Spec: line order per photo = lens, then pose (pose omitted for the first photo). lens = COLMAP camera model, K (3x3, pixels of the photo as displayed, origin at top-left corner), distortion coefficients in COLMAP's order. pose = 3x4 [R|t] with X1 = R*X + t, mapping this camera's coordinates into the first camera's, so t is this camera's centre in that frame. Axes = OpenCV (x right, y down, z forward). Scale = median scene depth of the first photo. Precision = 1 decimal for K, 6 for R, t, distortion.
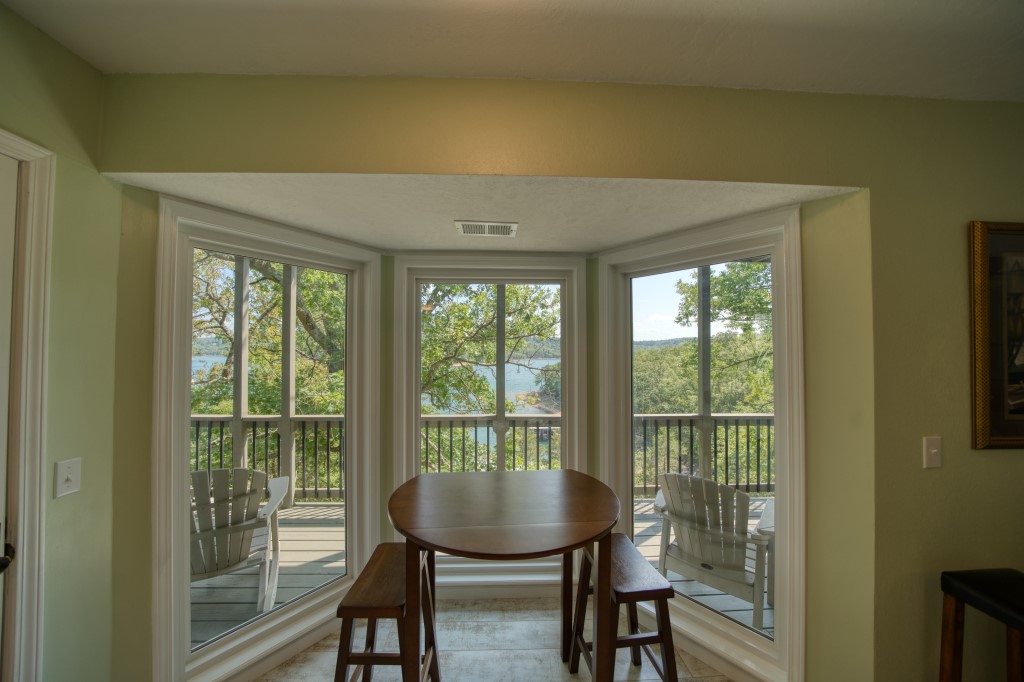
lens RADIAL K [[353.9, 0, 507.2], [0, 353.9, 343.9], [0, 0, 1]] dist [-0.024161, 0.002302]
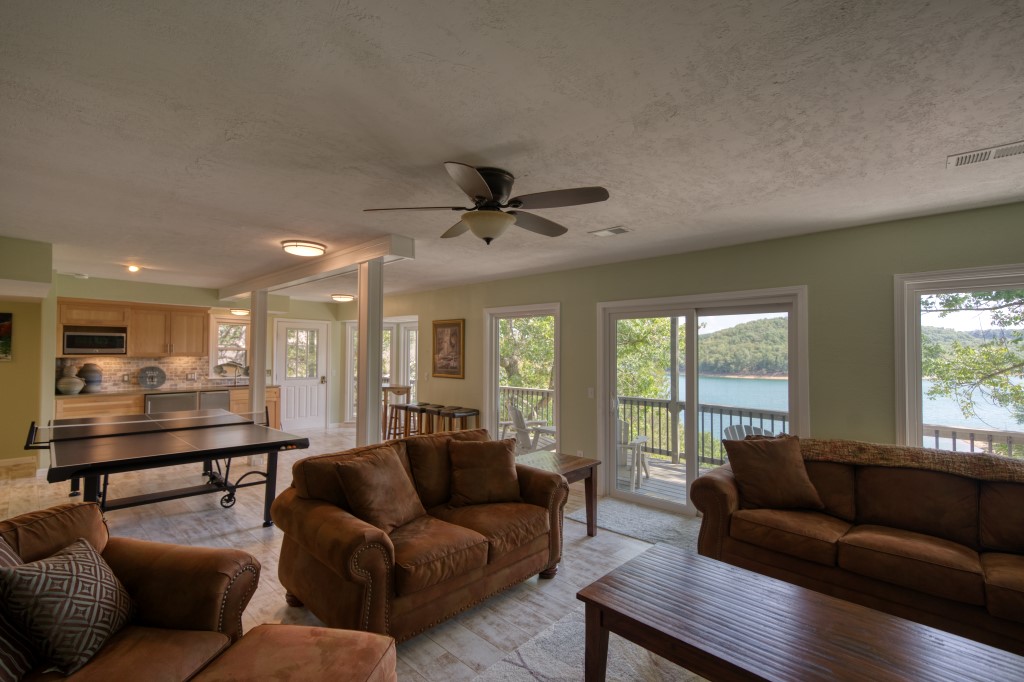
lens RADIAL K [[456.8, 0, 509.4], [0, 456.8, 342.9], [0, 0, 1]] dist [0.008114, 0.000455]
pose [[0.703655, -0.012449, -0.710433, 3.366439], [0.009740, 0.999922, -0.007874, -0.026336], [0.710476, -0.001380, 0.703721, -1.260548]]
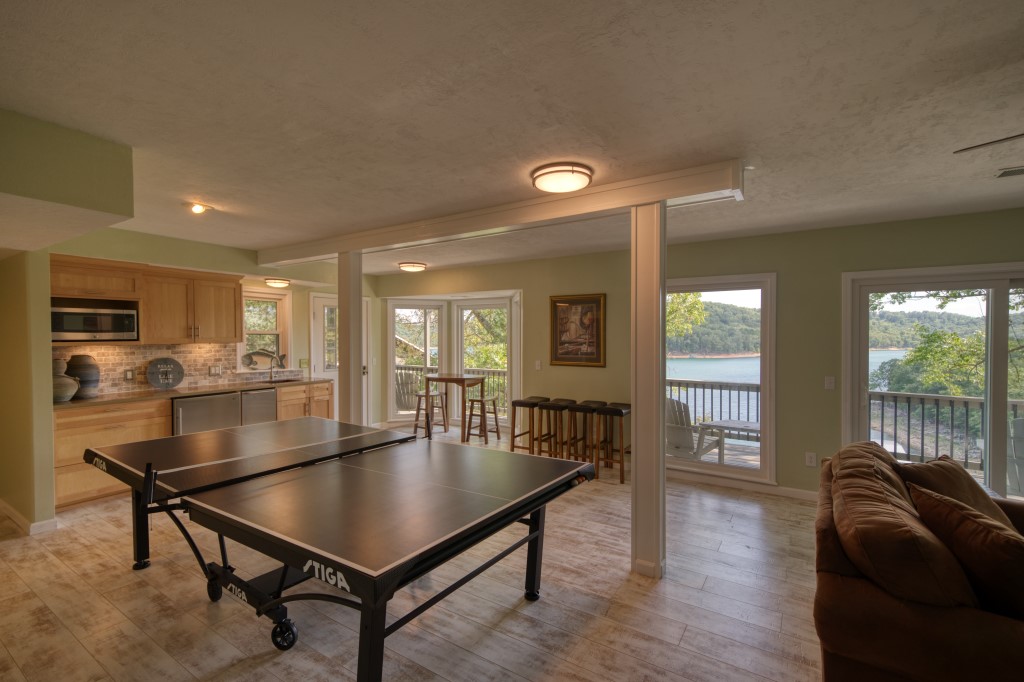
lens RADIAL K [[456.8, 0, 508.4], [0, 456.8, 343.7], [0, 0, 1]] dist [0.008114, 0.000455]
pose [[0.821391, 0.007499, -0.570316, 2.041185], [0.013866, 0.999356, 0.033111, -0.031891], [0.570197, -0.035105, 0.820758, -1.657528]]
